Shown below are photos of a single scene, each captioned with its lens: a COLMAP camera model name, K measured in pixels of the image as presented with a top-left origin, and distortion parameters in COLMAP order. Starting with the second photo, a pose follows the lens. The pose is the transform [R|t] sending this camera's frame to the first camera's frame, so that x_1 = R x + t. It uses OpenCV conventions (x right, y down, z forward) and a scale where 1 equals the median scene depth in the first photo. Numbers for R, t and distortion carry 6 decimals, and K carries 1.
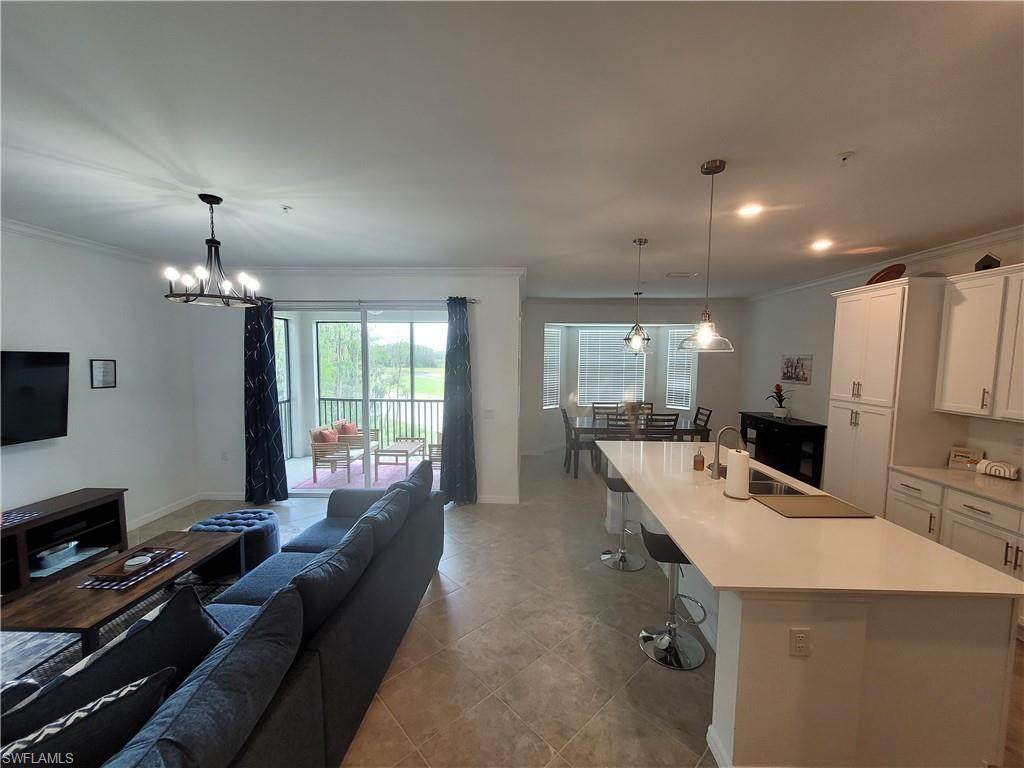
lens RADIAL K [[409.1, 0, 512.0], [0, 409.1, 384.0], [0, 0, 1]] dist [0.000148, 0.000006]
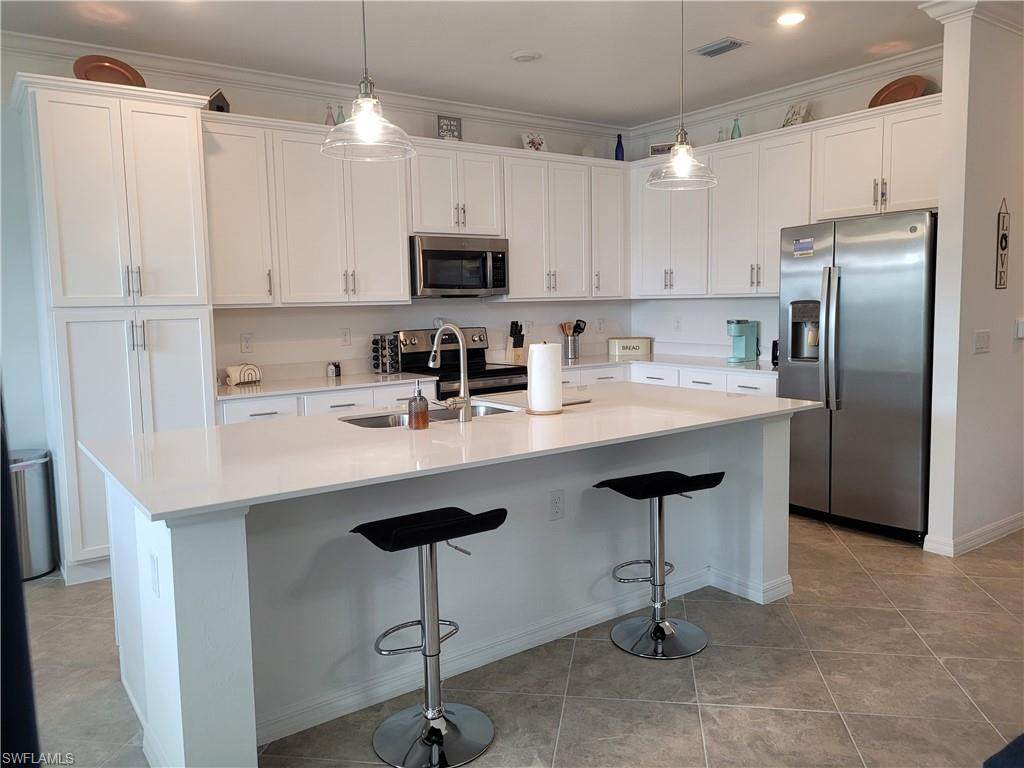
lens RADIAL K [[772.6, 0, 512.0], [0, 772.6, 384.0], [0, 0, 1]] dist [-0.004778, -0.001671]
pose [[-0.614647, -0.075952, 0.785137, -0.354574], [0.072638, 0.985674, 0.152216, 0.036566], [-0.785450, 0.150590, -0.600325, 1.647436]]
